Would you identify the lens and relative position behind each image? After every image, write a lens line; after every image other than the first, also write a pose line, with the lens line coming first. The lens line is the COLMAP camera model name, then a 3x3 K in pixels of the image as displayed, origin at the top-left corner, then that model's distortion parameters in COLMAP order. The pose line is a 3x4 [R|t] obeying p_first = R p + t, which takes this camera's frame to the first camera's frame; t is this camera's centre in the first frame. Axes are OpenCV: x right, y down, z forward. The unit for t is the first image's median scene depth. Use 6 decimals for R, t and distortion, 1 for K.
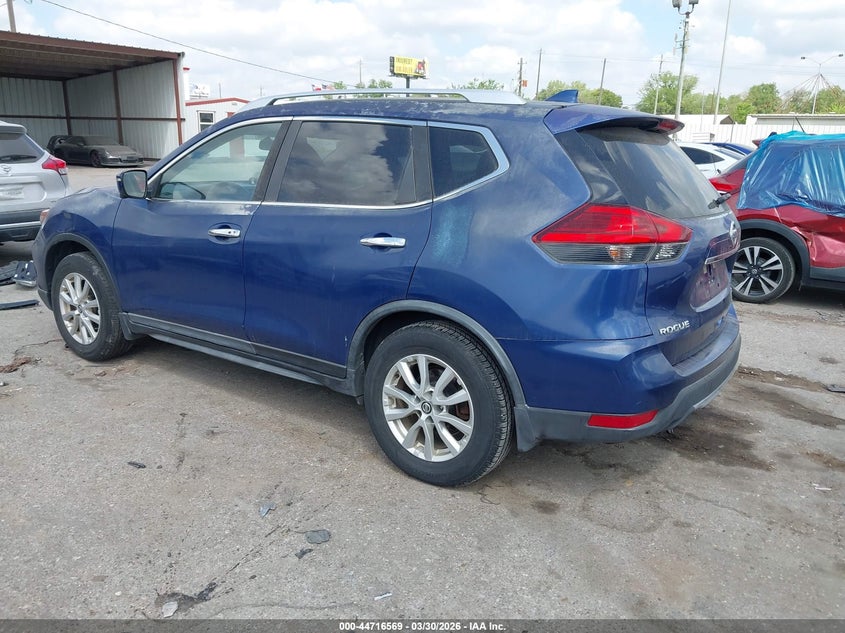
lens RADIAL K [[617.9, 0, 410.5], [0, 617.9, 314.9], [0, 0, 1]] dist [0.003568, 0.001705]
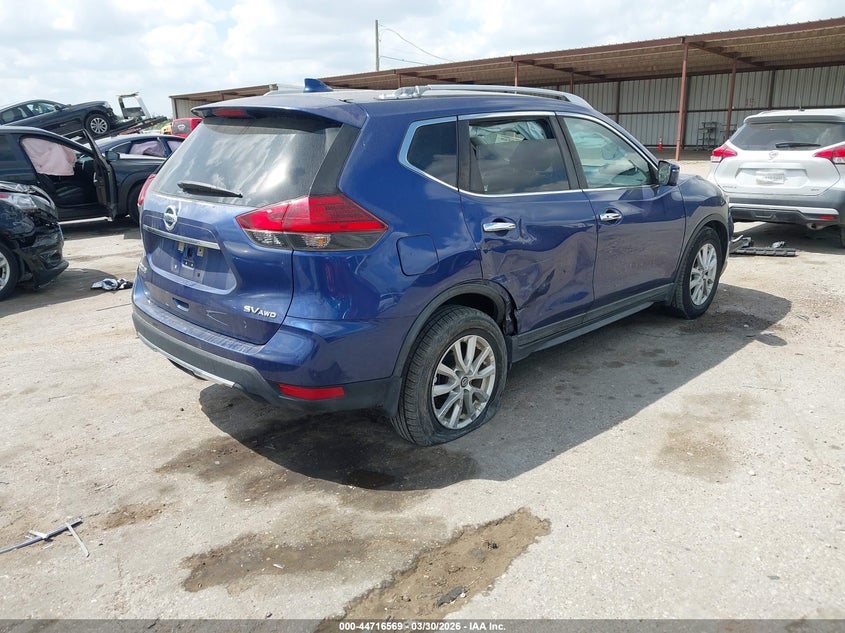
lens RADIAL K [[617.9, 0, 410.5], [0, 617.9, 314.9], [0, 0, 1]] dist [0.003568, 0.001705]
pose [[-0.116817, 0.270976, -0.955471, 1.207202], [-0.257619, 0.920861, 0.292657, -0.305752], [0.959159, 0.280335, -0.037764, 1.178665]]
